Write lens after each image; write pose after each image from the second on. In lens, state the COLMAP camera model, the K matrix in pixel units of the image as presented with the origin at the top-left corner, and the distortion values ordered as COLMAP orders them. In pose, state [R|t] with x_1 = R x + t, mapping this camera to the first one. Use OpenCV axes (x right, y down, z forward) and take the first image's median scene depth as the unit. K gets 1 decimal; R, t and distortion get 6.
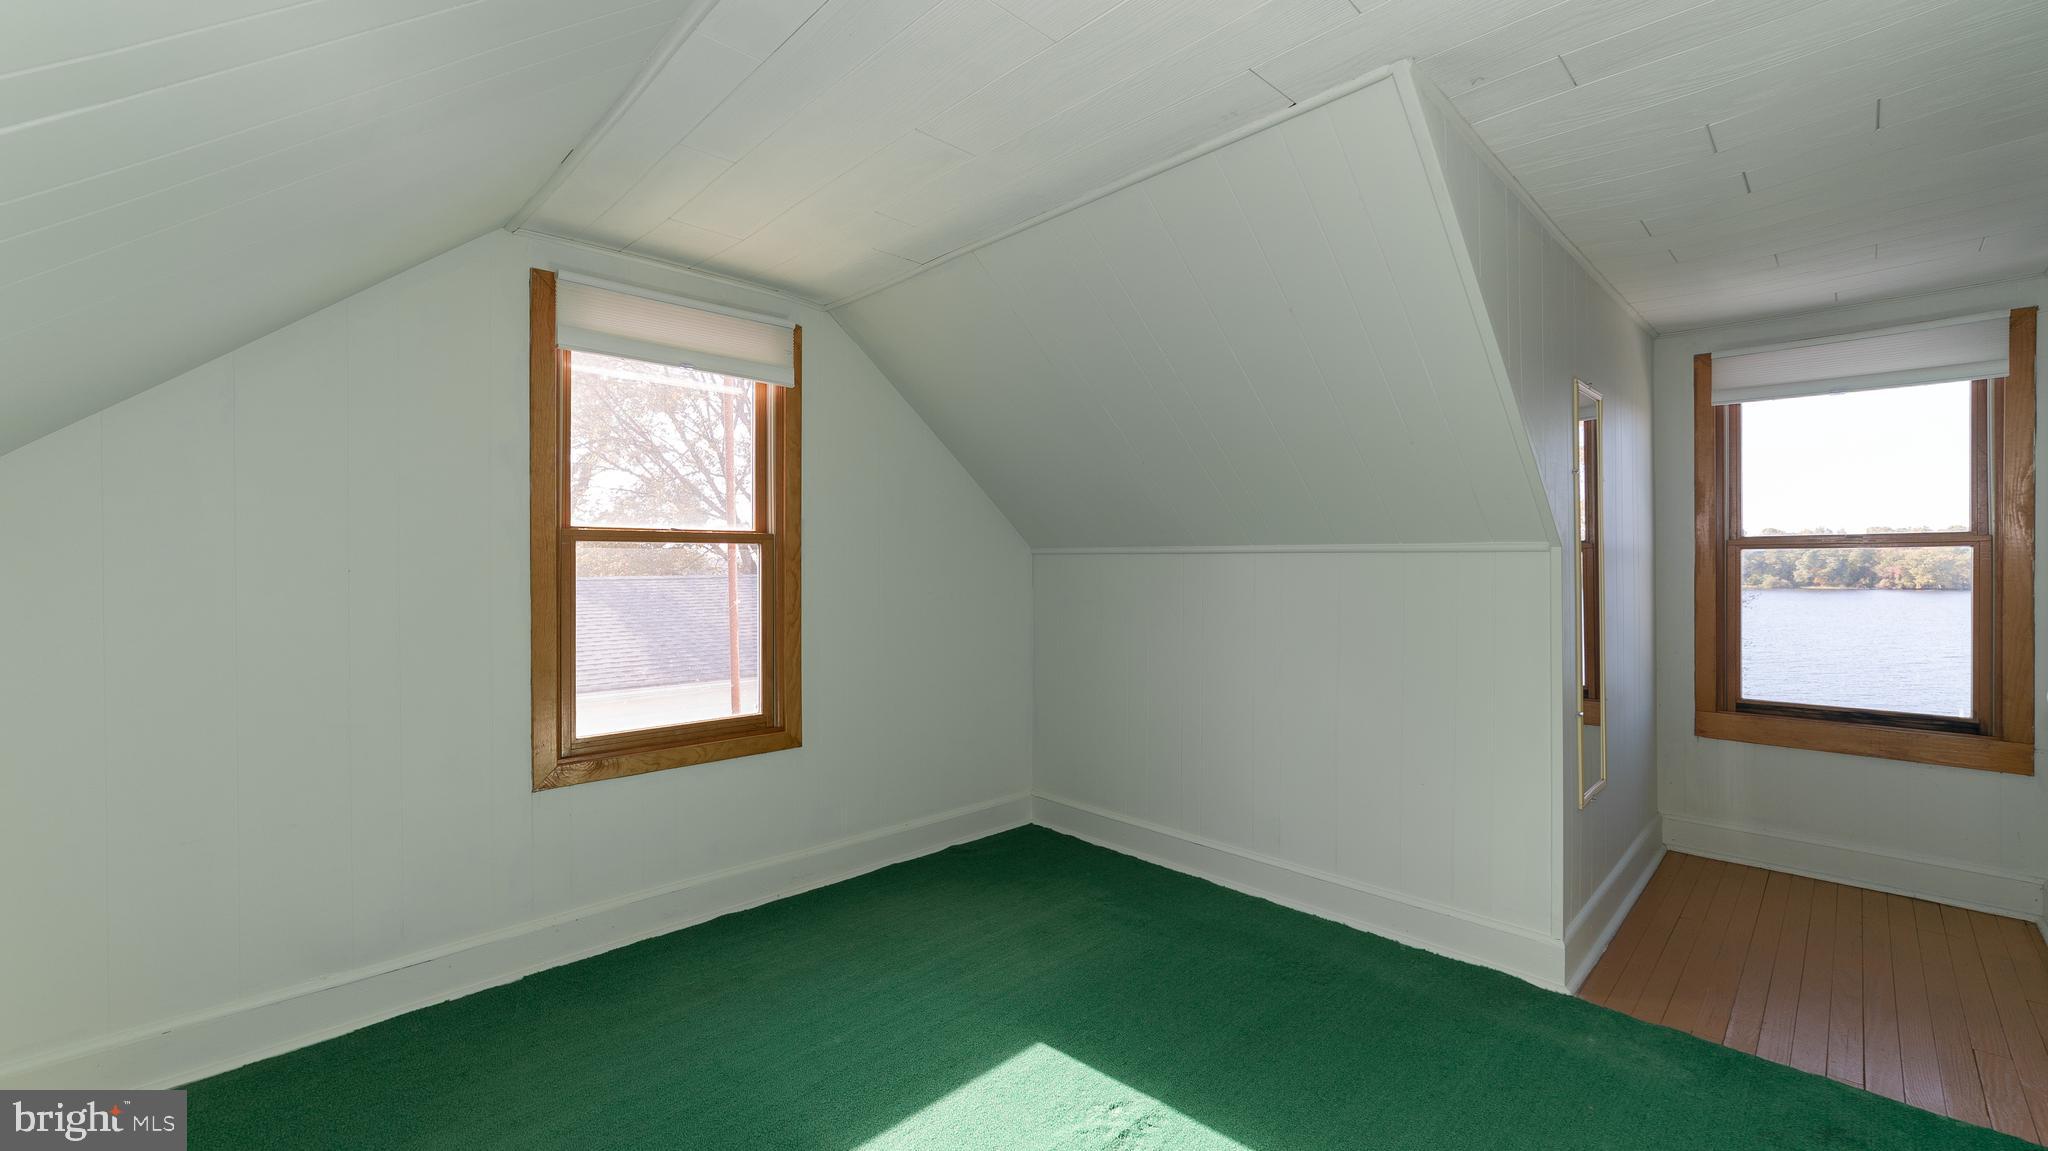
lens RADIAL K [[814.4, 0, 1020.3], [0, 814.4, 567.9], [0, 0, 1]] dist [-0.017077, 0.006626]
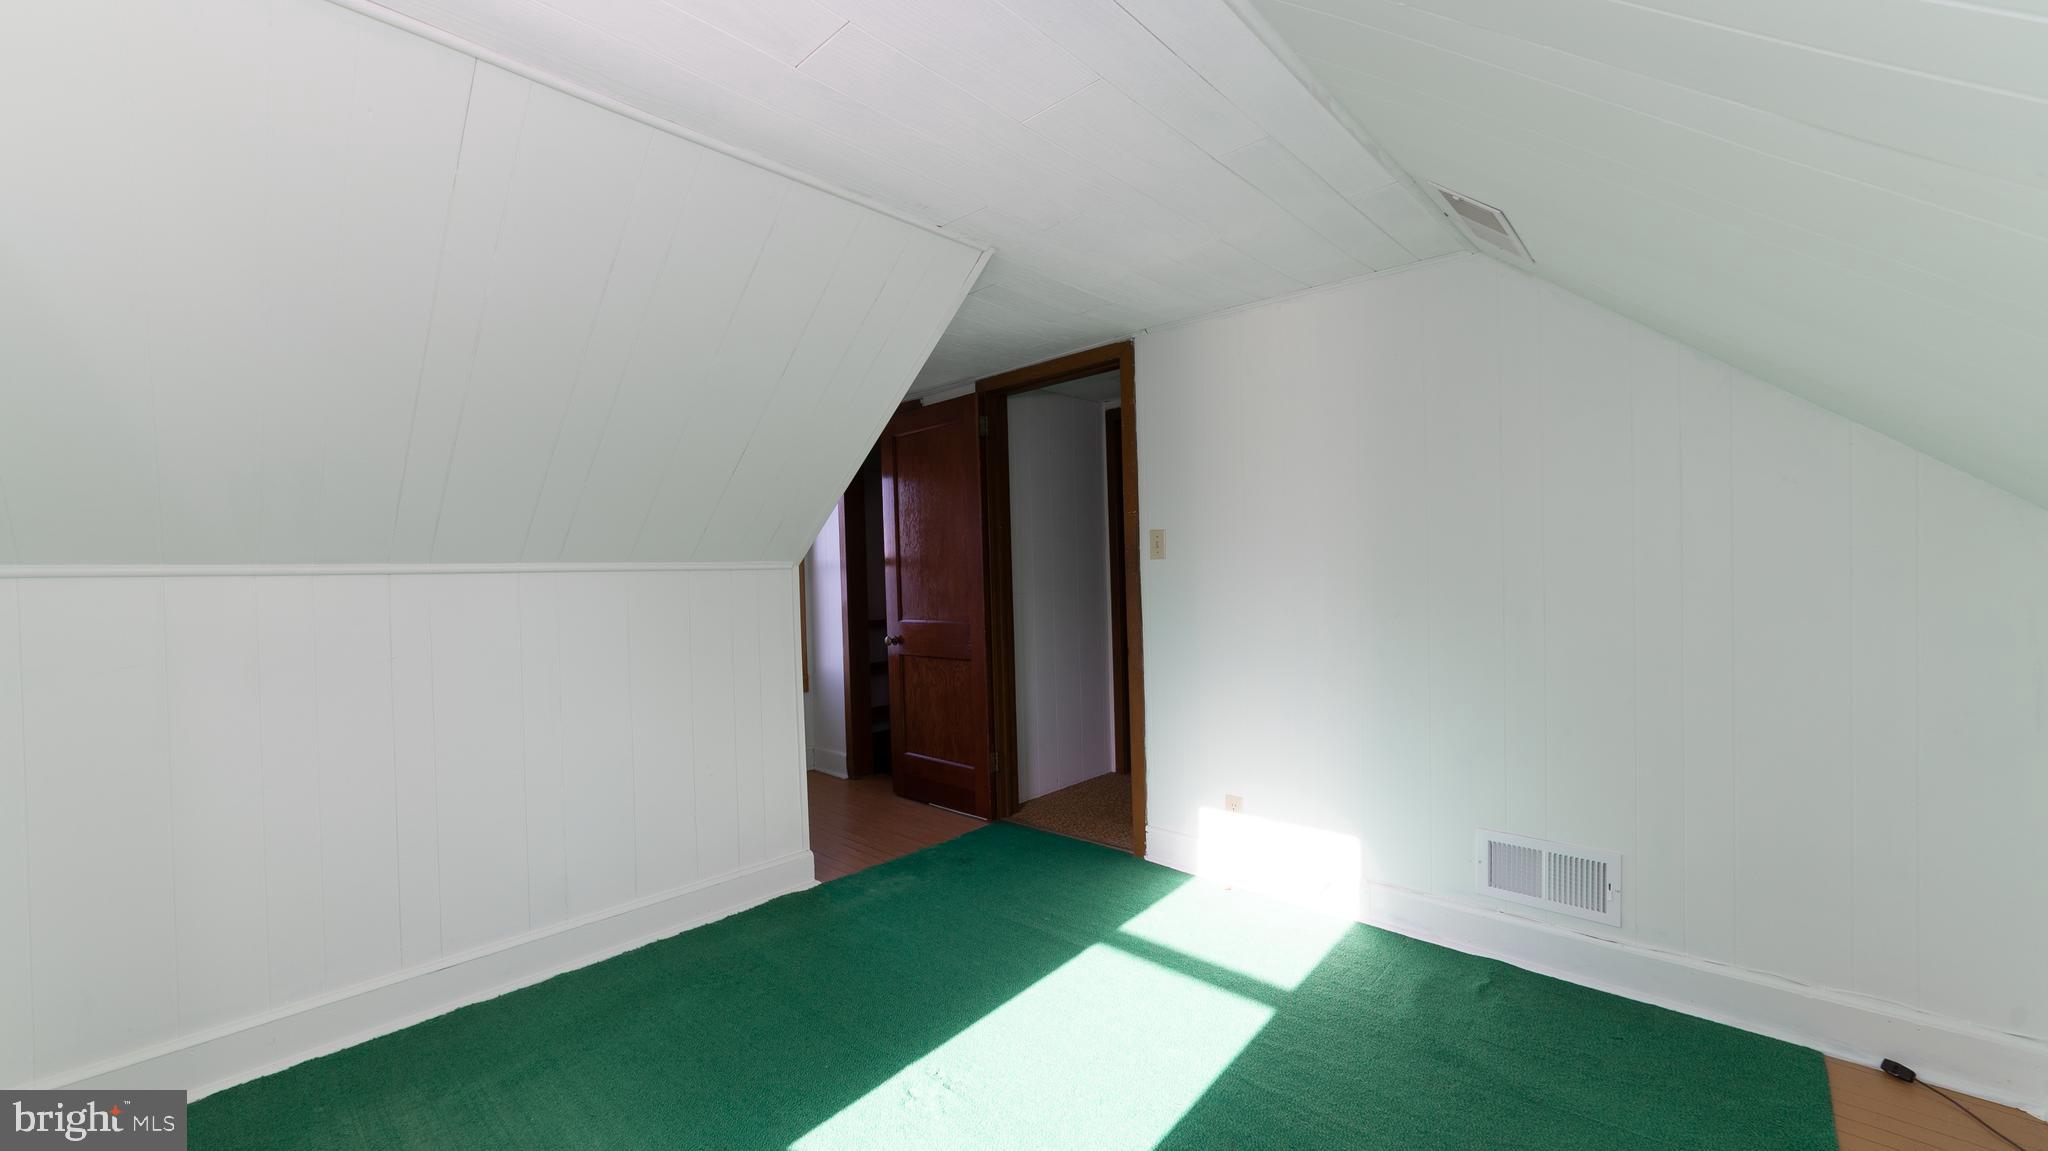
lens RADIAL K [[814.4, 0, 1020.1], [0, 814.4, 572.0], [0, 0, 1]] dist [-0.017077, 0.006626]
pose [[-0.046319, -0.000451, 0.998927, -0.648900], [0.030623, 0.999529, 0.001872, -0.003075], [-0.998457, 0.030677, -0.046283, 0.614138]]
